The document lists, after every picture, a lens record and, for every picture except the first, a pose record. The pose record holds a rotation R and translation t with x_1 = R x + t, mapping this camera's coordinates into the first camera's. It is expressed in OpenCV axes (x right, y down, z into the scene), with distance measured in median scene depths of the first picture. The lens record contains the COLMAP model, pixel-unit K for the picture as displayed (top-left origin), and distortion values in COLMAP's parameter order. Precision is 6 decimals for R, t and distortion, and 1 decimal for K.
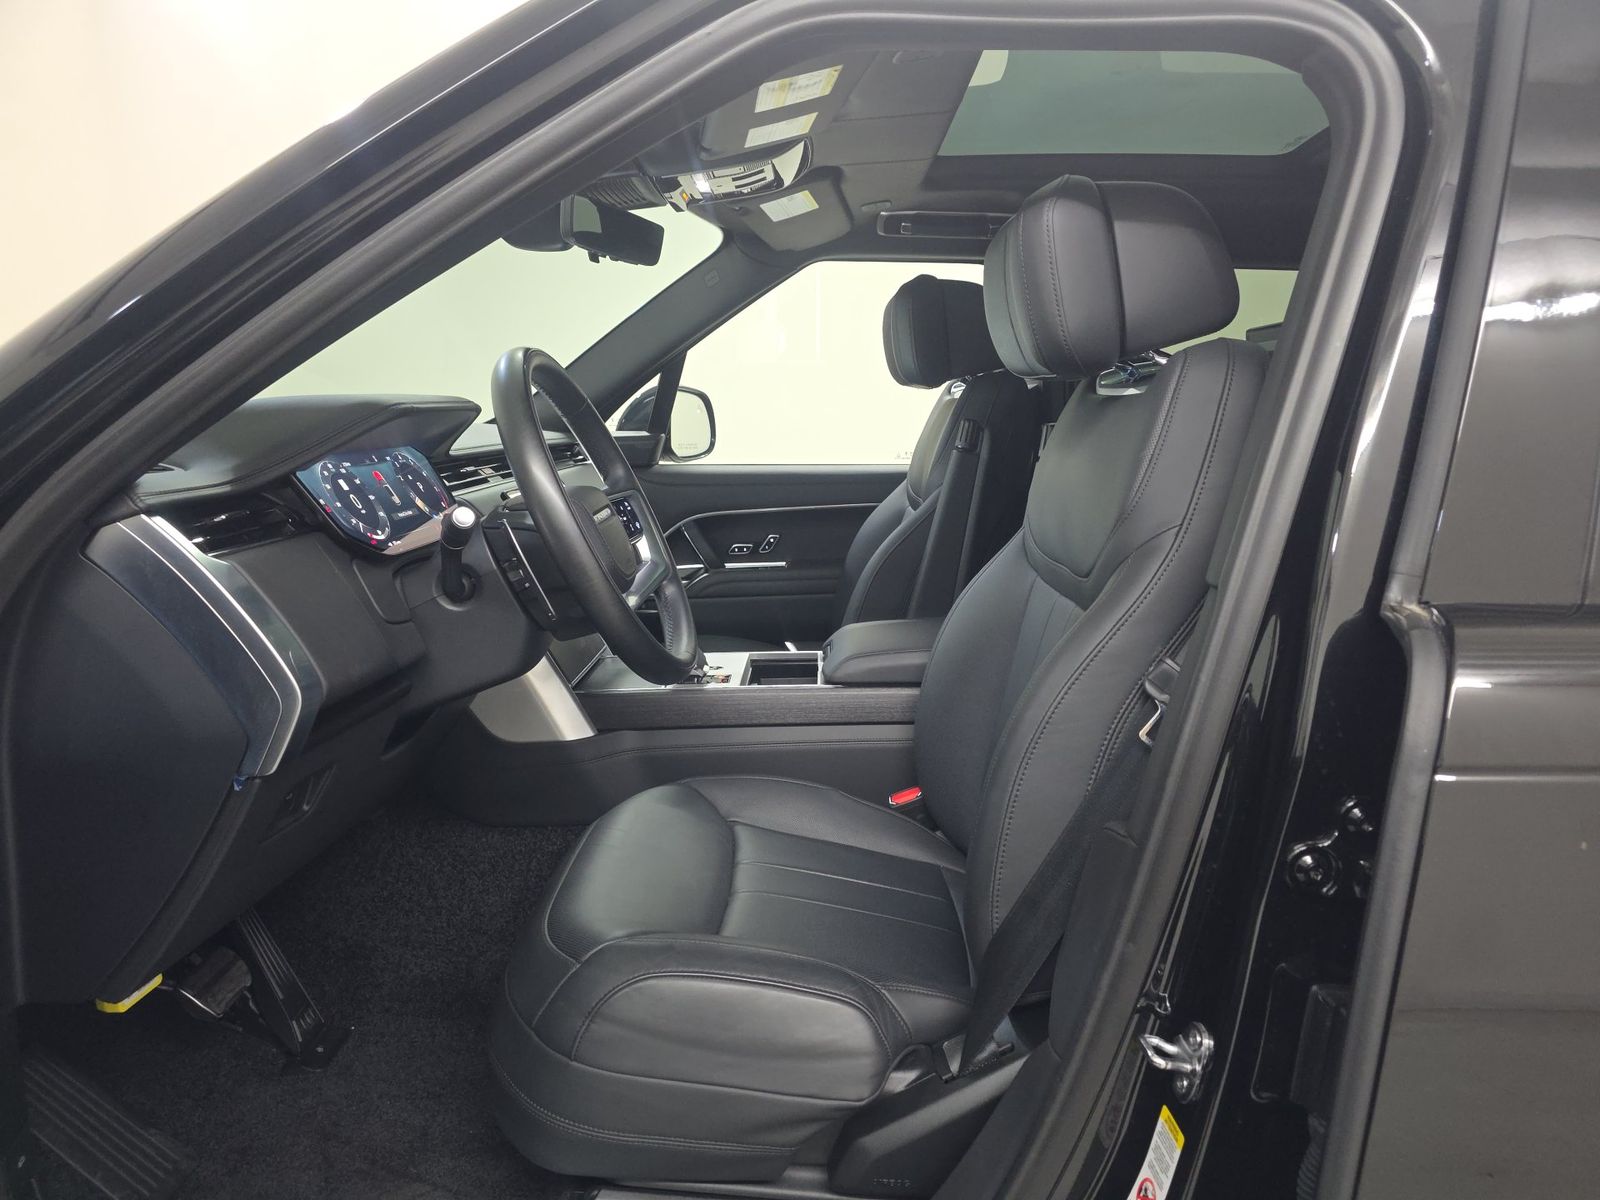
lens RADIAL K [[1057.8, 0, 799.1], [0, 1057.8, 618.3], [0, 0, 1]] dist [0.037598, -0.033180]
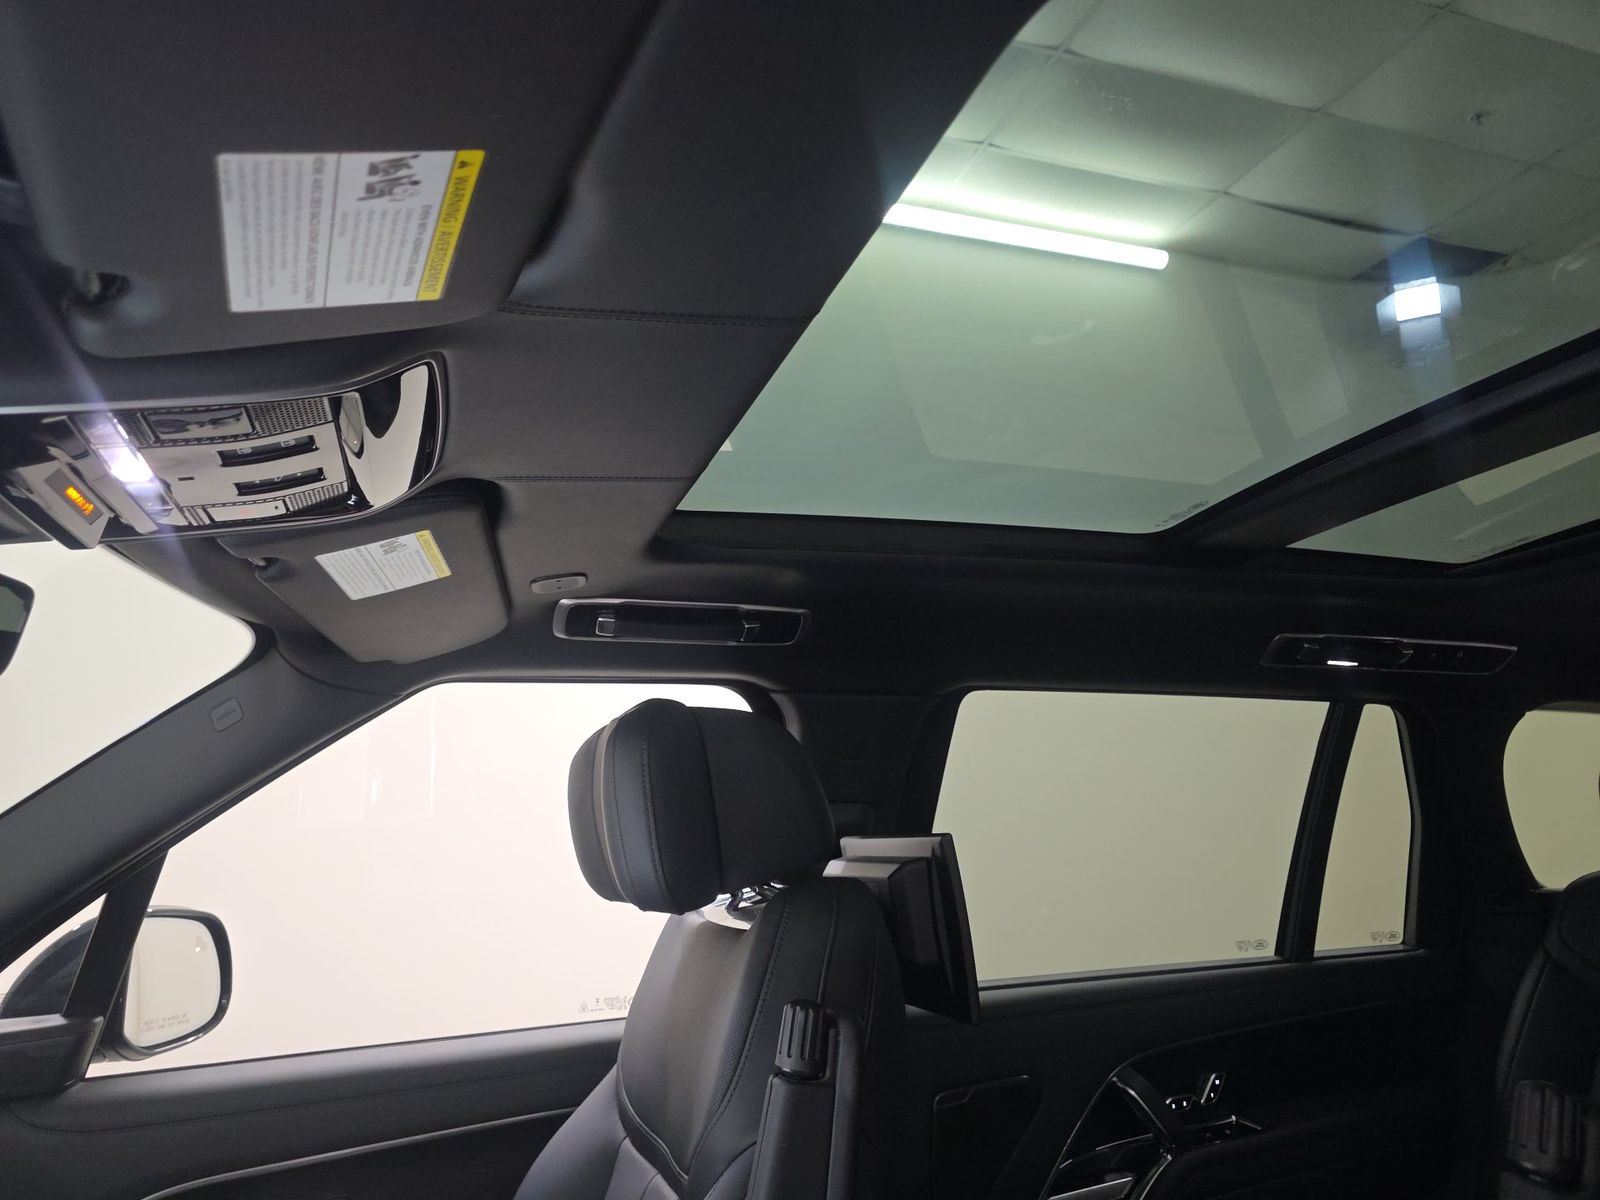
lens RADIAL K [[1057.8, 0, 799.1], [0, 1057.8, 618.3], [0, 0, 1]] dist [0.037598, -0.033180]
pose [[0.935810, 0.018705, 0.352009, -0.003018], [0.119719, 0.922373, -0.367282, -0.153854], [-0.331554, 0.385848, 0.860926, 0.489033]]
